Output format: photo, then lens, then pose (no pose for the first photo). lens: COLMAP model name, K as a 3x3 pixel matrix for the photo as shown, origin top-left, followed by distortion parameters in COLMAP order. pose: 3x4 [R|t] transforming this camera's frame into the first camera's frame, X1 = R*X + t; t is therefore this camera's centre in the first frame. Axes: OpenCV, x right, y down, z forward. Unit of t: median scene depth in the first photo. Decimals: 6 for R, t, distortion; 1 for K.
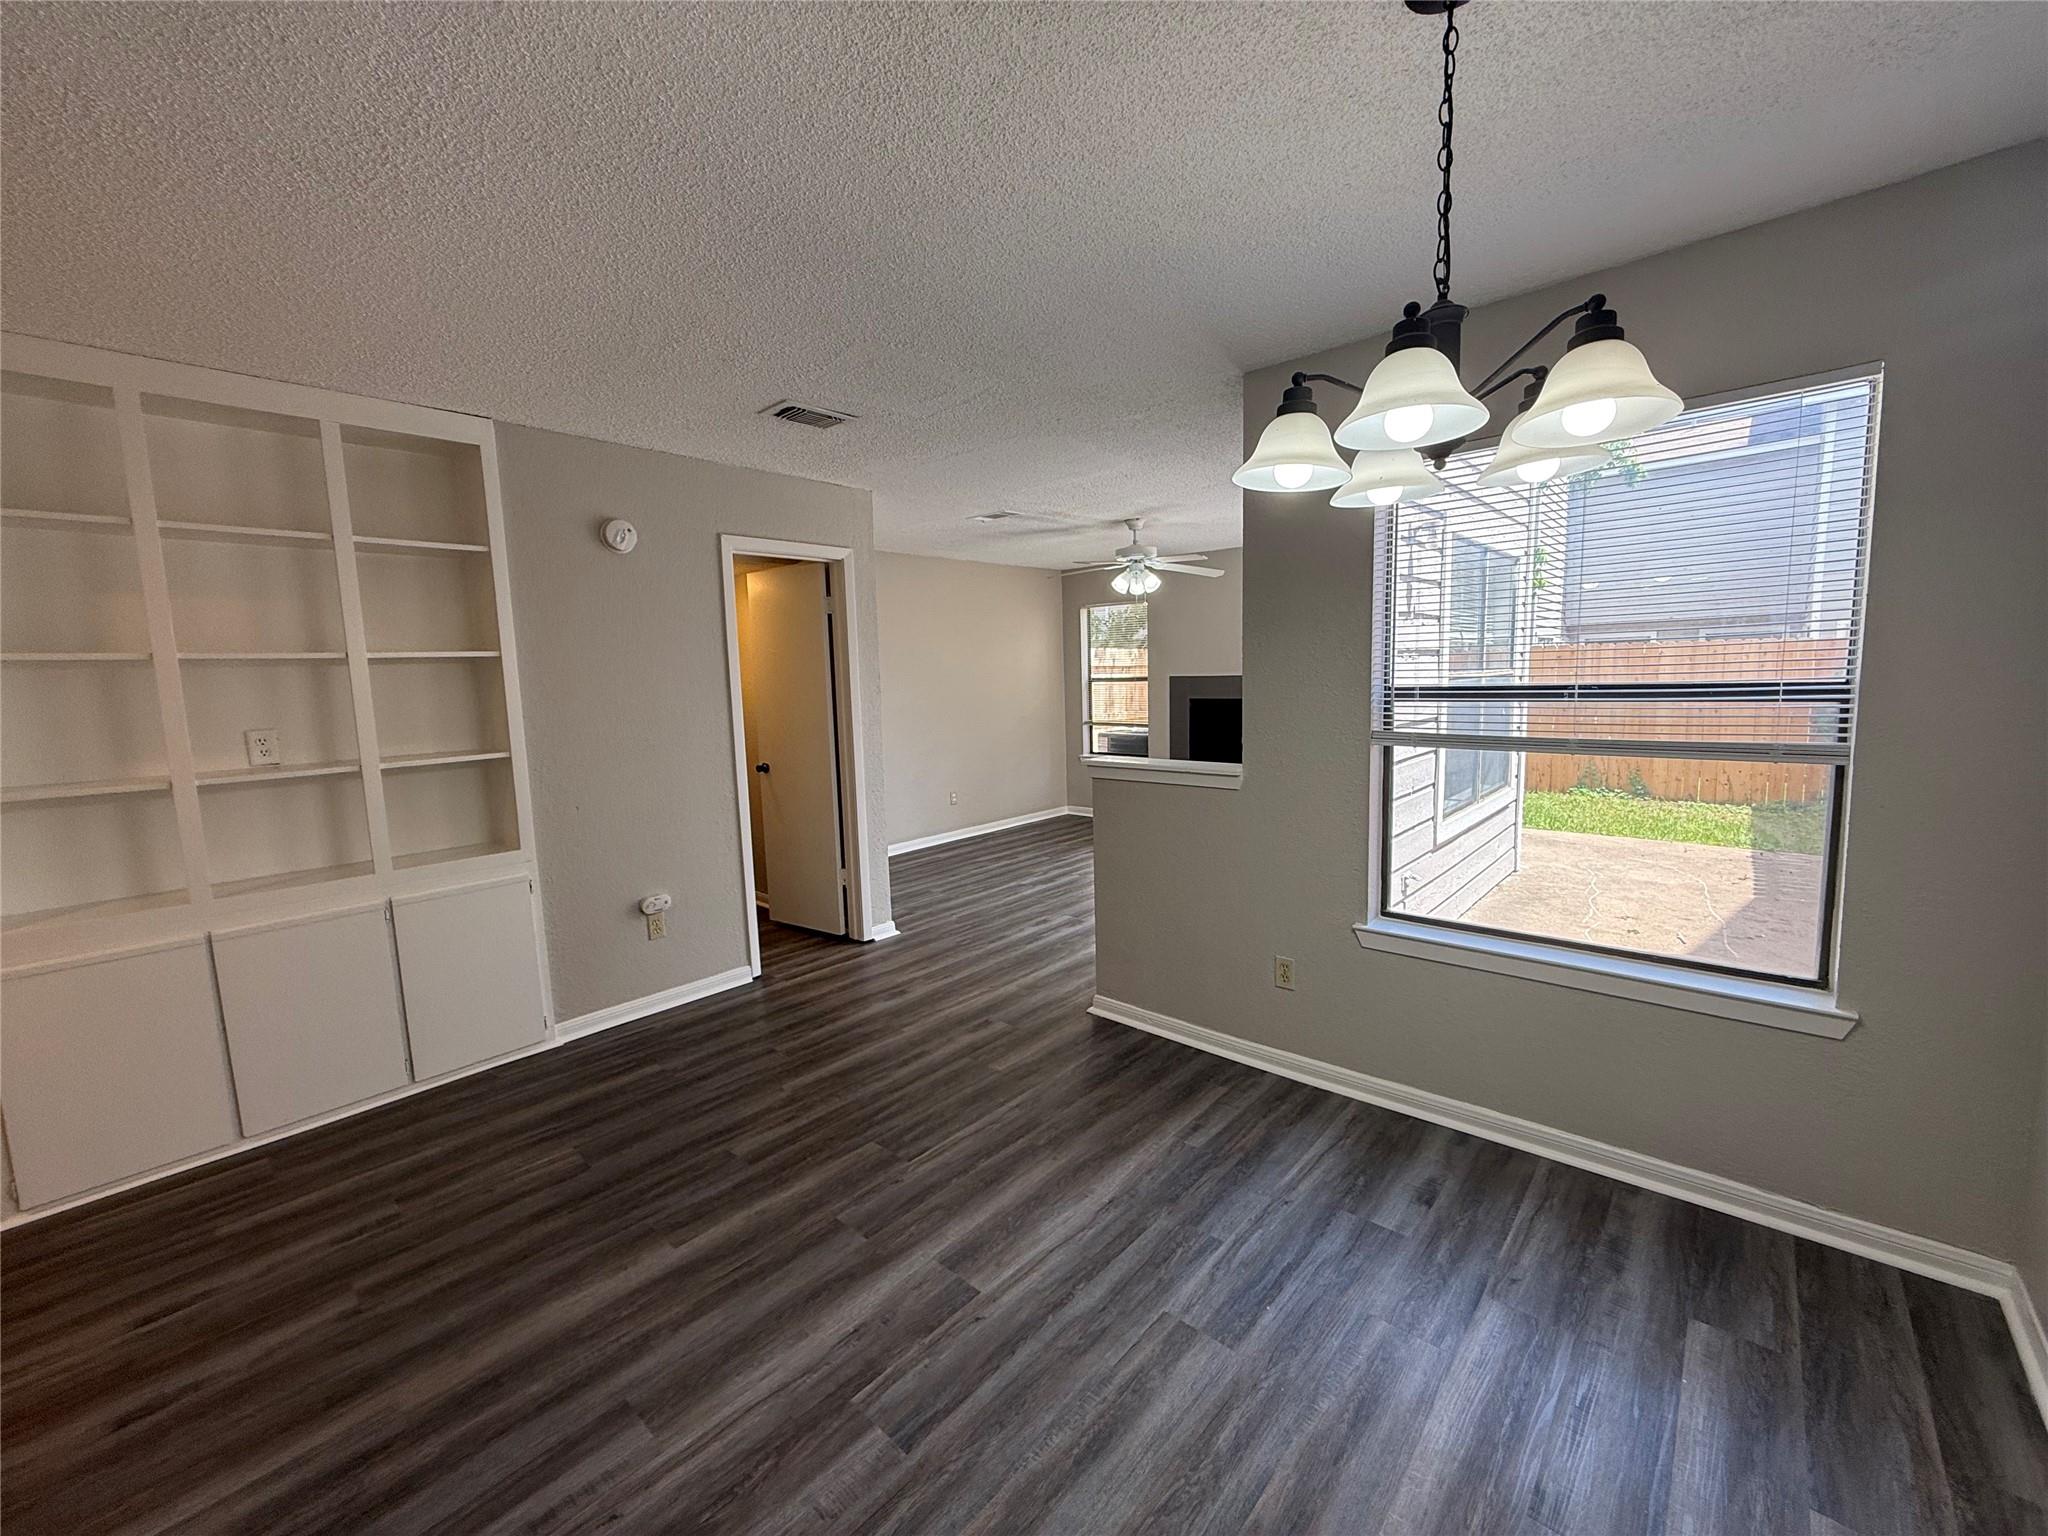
lens RADIAL K [[817.4, 0, 1024.0], [0, 817.4, 768.0], [0, 0, 1]] dist [0.000645, 0.000126]
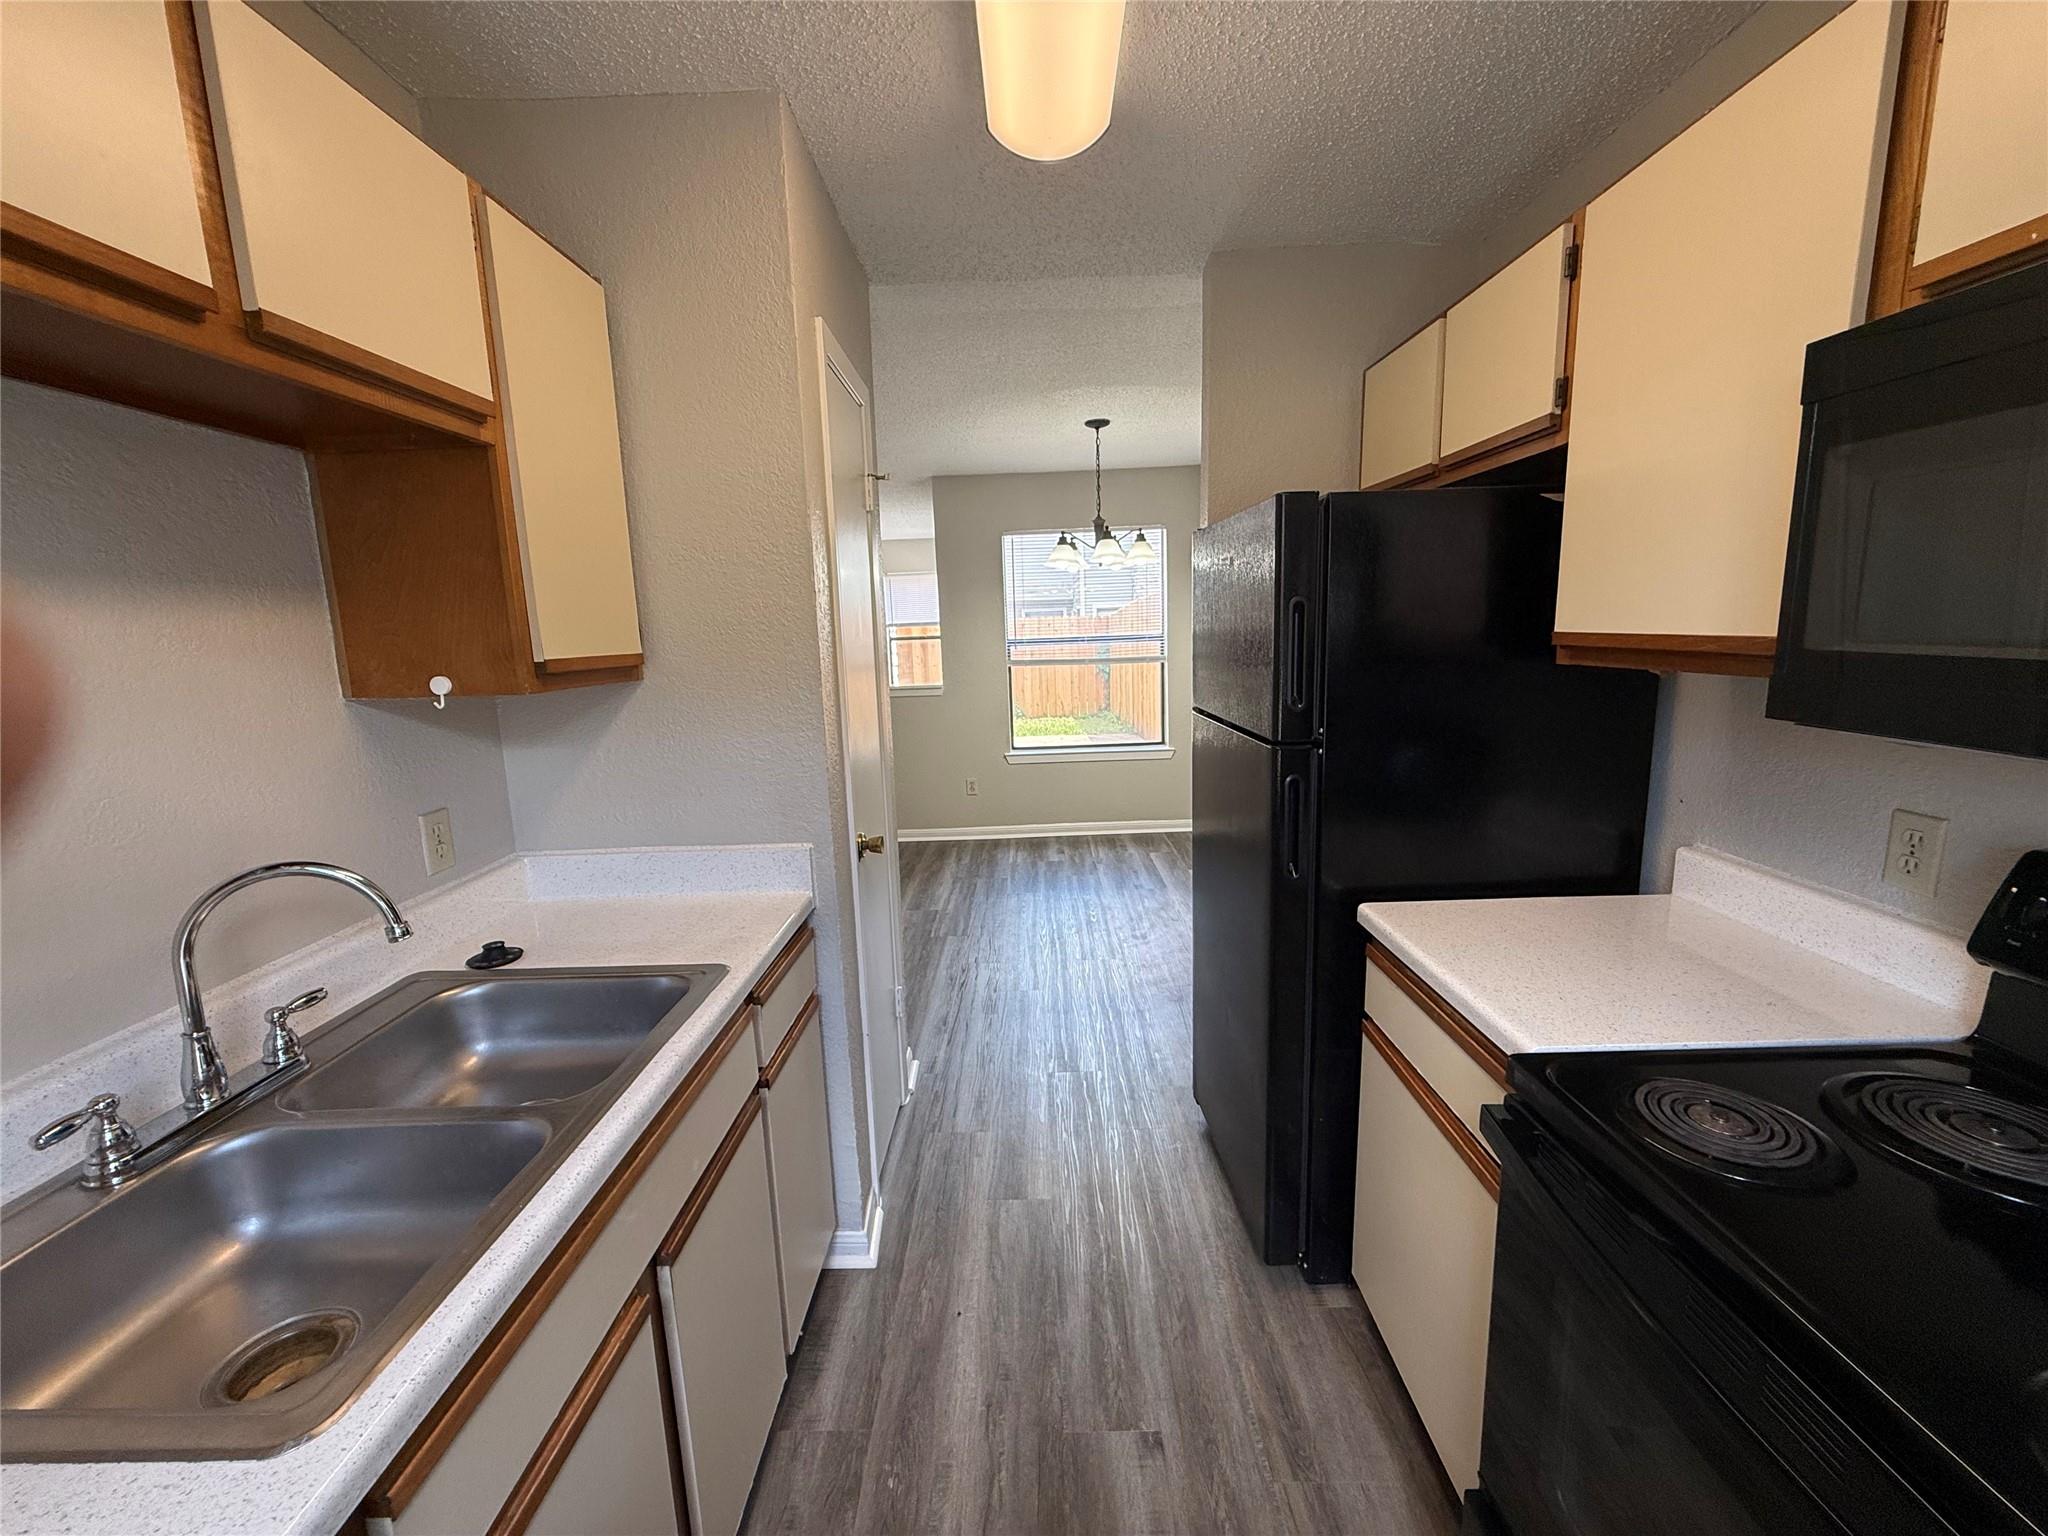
lens RADIAL K [[817.4, 0, 1024.0], [0, 817.4, 768.0], [0, 0, 1]] dist [0.000645, 0.000126]
pose [[0.749398, -0.114077, 0.652219, -1.141414], [0.090658, 0.993447, 0.069595, 0.106552], [-0.655884, 0.006975, 0.754829, -0.748781]]
